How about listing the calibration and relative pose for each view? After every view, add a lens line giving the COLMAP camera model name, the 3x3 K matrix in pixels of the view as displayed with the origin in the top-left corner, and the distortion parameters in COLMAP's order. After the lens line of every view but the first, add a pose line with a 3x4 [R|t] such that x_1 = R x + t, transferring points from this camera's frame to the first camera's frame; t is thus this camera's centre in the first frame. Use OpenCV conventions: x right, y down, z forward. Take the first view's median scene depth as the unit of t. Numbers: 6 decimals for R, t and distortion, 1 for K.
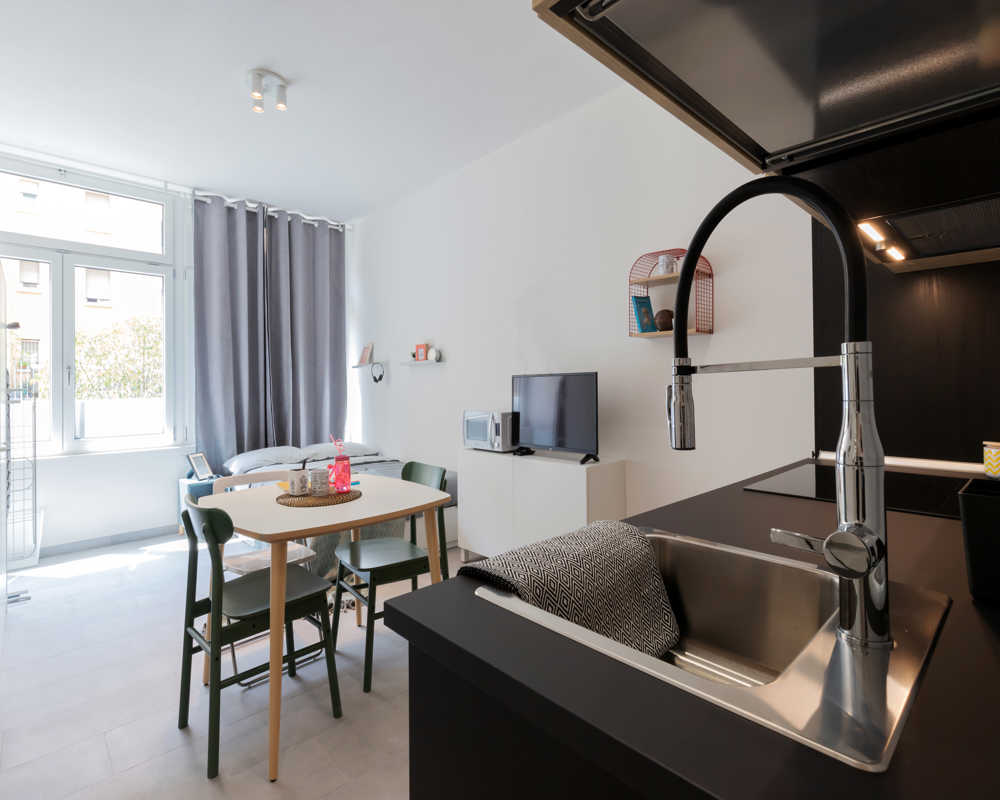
lens RADIAL K [[500.1, 0, 479.9], [0, 500.1, 380.0], [0, 0, 1]] dist [-0.000545, -0.000013]
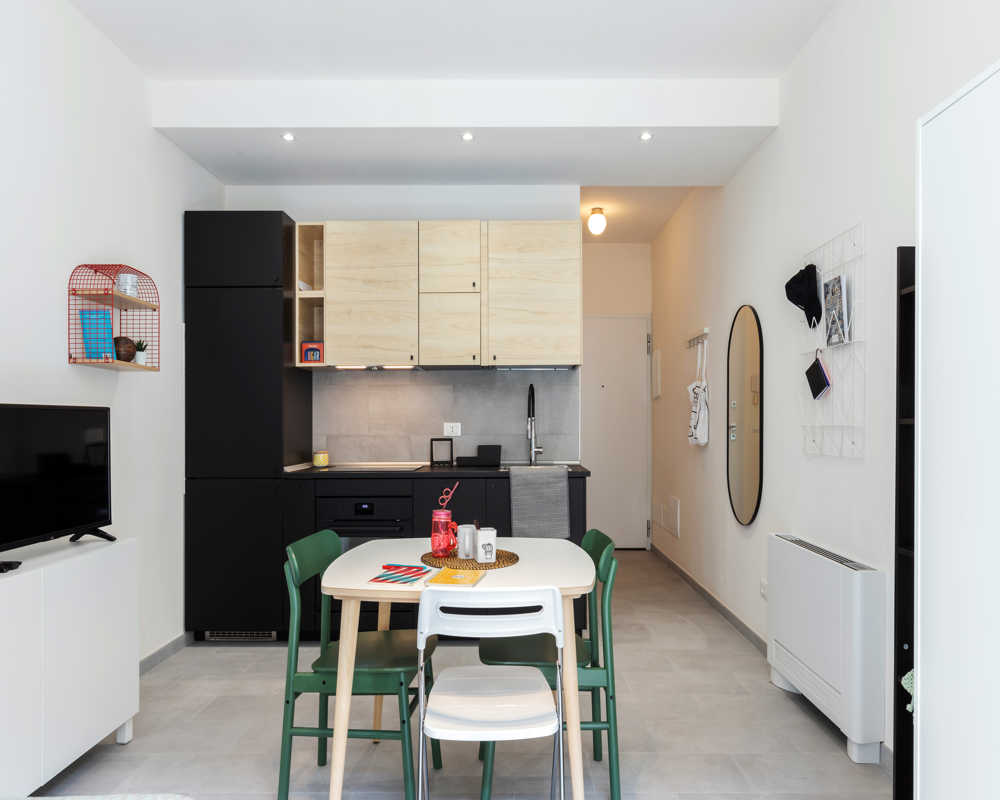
lens RADIAL K [[660.4, 0, 501.9], [0, 660.4, 429.0], [0, 0, 1]] dist [-0.005026, -0.004665]
pose [[-0.739329, 0.007912, 0.673297, -0.511619], [0.002802, 0.999958, -0.008674, 0.015291], [-0.673338, -0.004526, -0.739321, 0.831409]]
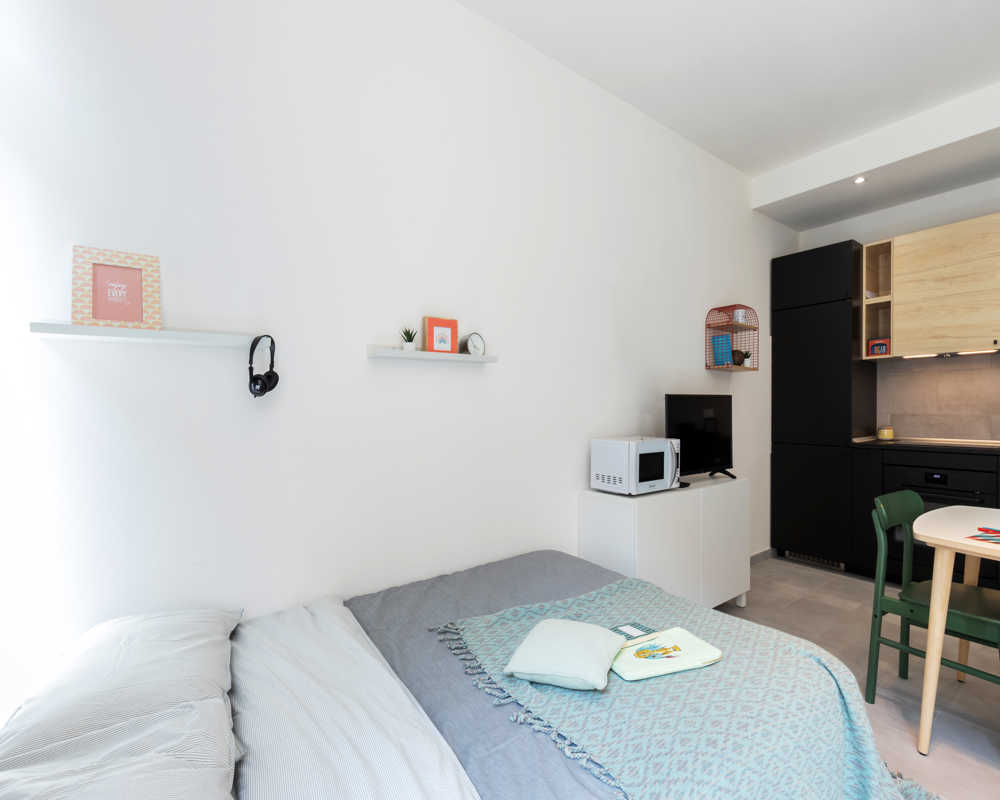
lens RADIAL K [[460.5, 0, 506.9], [0, 460.5, 411.7], [0, 0, 1]] dist [-0.000836, -0.000386]
pose [[0.086520, 0.002454, 0.996247, -0.540618], [-0.007504, 0.999970, -0.001812, 0.017288], [-0.996222, -0.007319, 0.086536, 0.894598]]
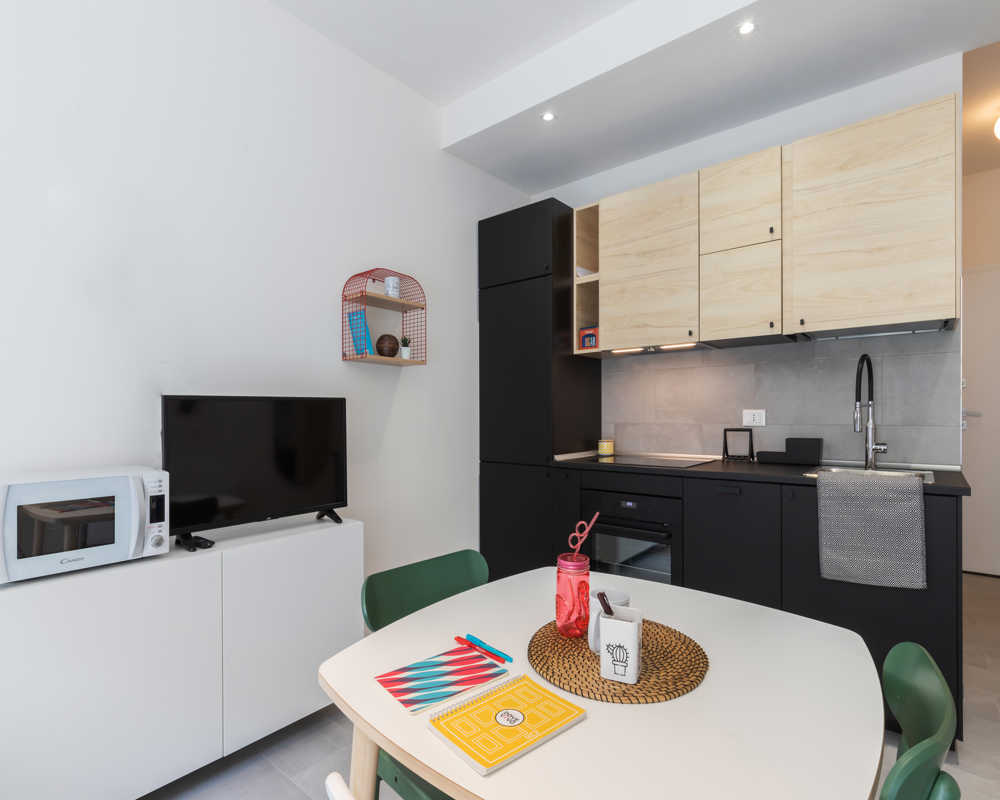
lens RADIAL K [[503.9, 0, 506.4], [0, 503.9, 415.8], [0, 0, 1]] dist [-0.000992, -0.000065]
pose [[-0.155109, 0.005880, 0.987880, -0.365041], [-0.002970, 0.999975, -0.006418, 0.010129], [-0.987893, -0.003929, -0.155088, 0.561814]]
